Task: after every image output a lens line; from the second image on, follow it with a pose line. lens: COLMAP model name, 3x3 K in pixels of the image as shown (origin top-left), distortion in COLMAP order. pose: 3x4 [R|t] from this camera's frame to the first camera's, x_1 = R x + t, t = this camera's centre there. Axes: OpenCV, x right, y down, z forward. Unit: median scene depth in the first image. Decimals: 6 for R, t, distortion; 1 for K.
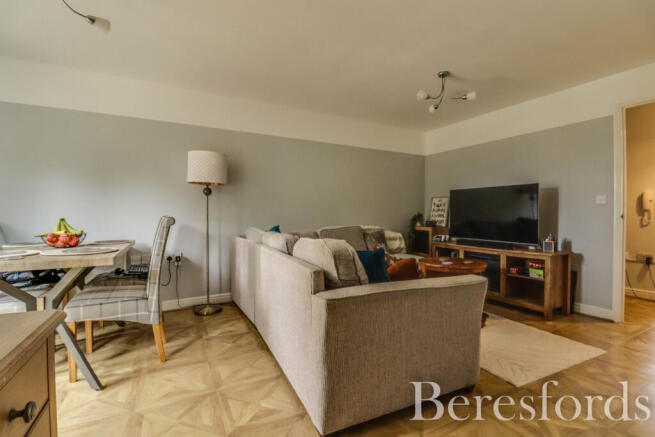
lens RADIAL K [[303.6, 0, 330.8], [0, 303.6, 216.0], [0, 0, 1]] dist [-0.017825, -0.000645]
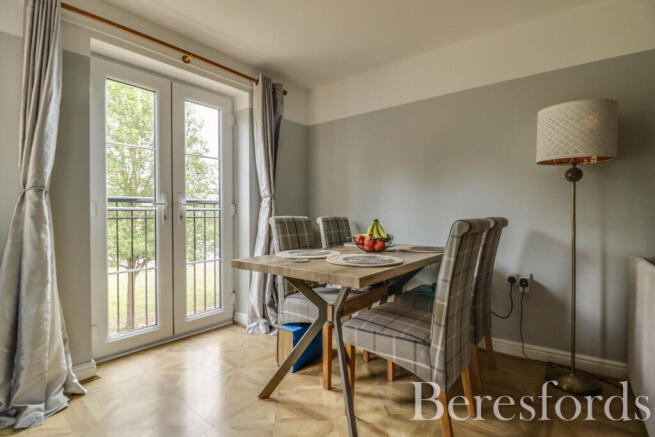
lens RADIAL K [[311.4, 0, 330.1], [0, 311.4, 217.2], [0, 0, 1]] dist [-0.015622, -0.001312]
pose [[0.394775, 0.008555, -0.918738, -0.053987], [-0.006316, 0.999958, 0.006597, -0.002553], [0.918756, 0.003198, 0.394812, 0.348387]]
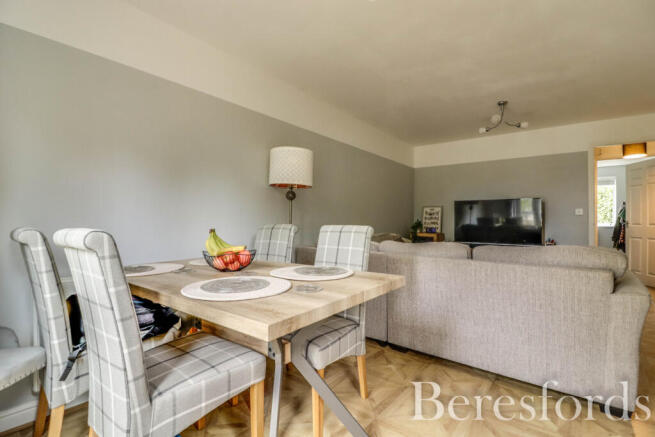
lens RADIAL K [[311.4, 0, 330.1], [0, 311.4, 217.2], [0, 0, 1]] dist [-0.015622, -0.001312]
pose [[0.915671, 0.006945, 0.401869, -0.660245], [-0.000122, 0.999855, -0.017001, -0.005571], [-0.401929, 0.015519, 0.915540, 0.157538]]
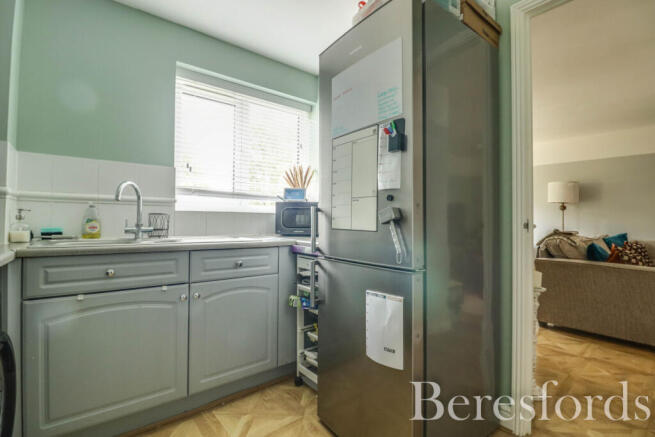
lens RADIAL K [[303.6, 0, 330.8], [0, 303.6, 216.0], [0, 0, 1]] dist [-0.017825, -0.000645]
pose [[0.225217, -0.015835, -0.974180, 0.765299], [-0.014842, 0.999696, -0.019681, 0.004473], [0.974196, 0.018891, 0.224913, -0.432115]]
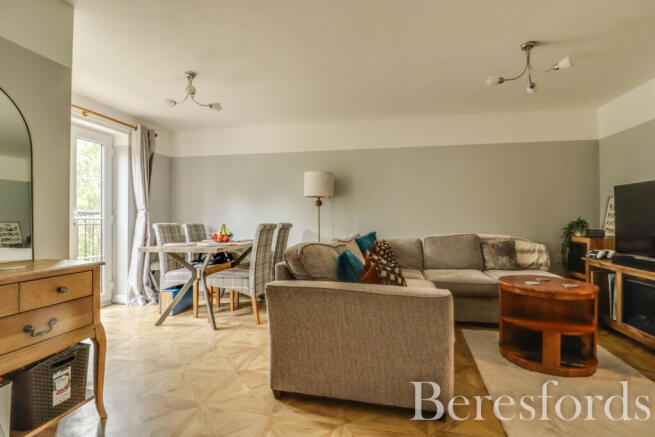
lens RADIAL K [[311.4, 0, 330.1], [0, 311.4, 217.2], [0, 0, 1]] dist [-0.015622, -0.001312]
pose [[0.776899, -0.010838, -0.629532, 0.431678], [-0.000559, 0.999840, -0.017903, -0.000869], [0.629625, 0.014261, 0.776769, 0.038960]]
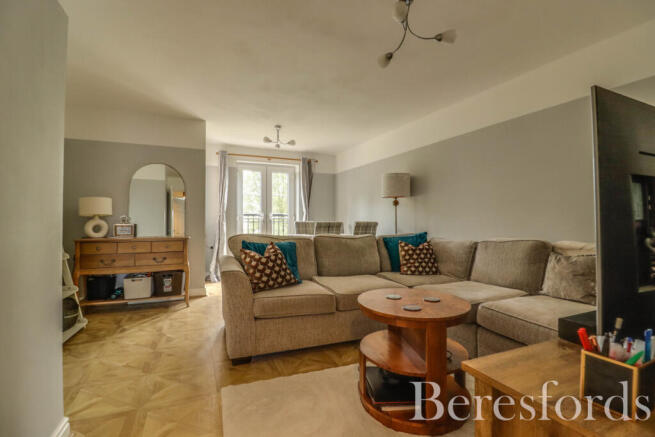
lens RADIAL K [[303.6, 0, 330.8], [0, 303.6, 216.0], [0, 0, 1]] dist [-0.017825, -0.000645]
pose [[-0.062224, -0.017143, -0.997915, 0.915805], [-0.007421, 0.999833, -0.016713, -0.001128], [0.998035, 0.006366, -0.062340, 0.806773]]
